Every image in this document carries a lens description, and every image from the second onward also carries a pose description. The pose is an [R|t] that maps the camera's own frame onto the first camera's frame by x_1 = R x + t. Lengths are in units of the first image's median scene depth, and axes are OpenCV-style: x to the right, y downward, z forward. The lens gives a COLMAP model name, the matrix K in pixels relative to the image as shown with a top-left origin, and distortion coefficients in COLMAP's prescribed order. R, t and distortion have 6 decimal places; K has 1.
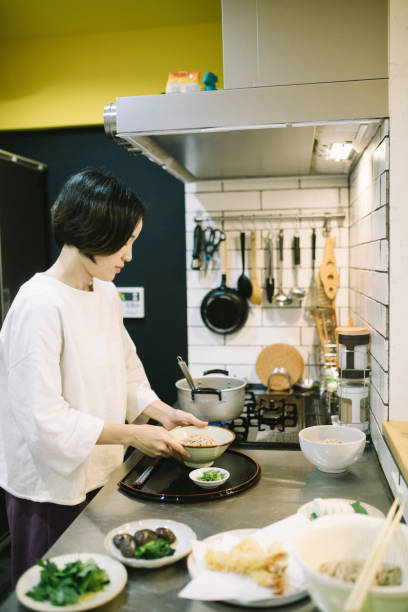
lens RADIAL K [[585.4, 0, 204.0], [0, 585.4, 306.0], [0, 0, 1]] dist [-0.014099, -0.001818]
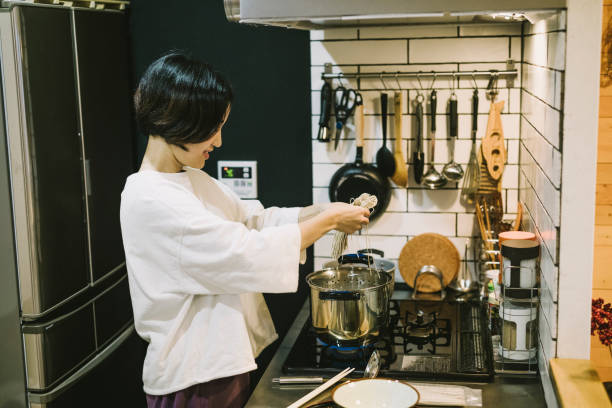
lens RADIAL K [[846.5, 0, 306.0], [0, 846.5, 204.0], [0, 0, 1]] dist [0.033327, -0.036827]
pose [[0.999934, -0.000658, -0.011442, -0.025500], [0.001819, 0.994808, 0.101749, -0.094796], [0.011315, -0.101763, 0.994744, -0.142731]]
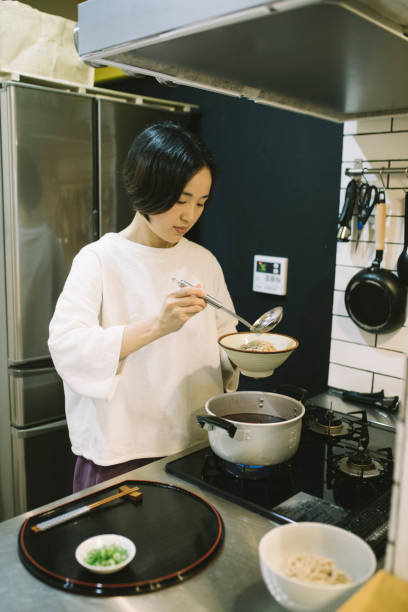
lens RADIAL K [[585.4, 0, 204.0], [0, 585.4, 306.0], [0, 0, 1]] dist [-0.014099, -0.001818]
pose [[0.832443, 0.130099, -0.538622, 0.253524], [-0.081639, 0.990234, 0.113009, -0.050534], [0.548064, -0.050101, 0.834934, 0.287756]]
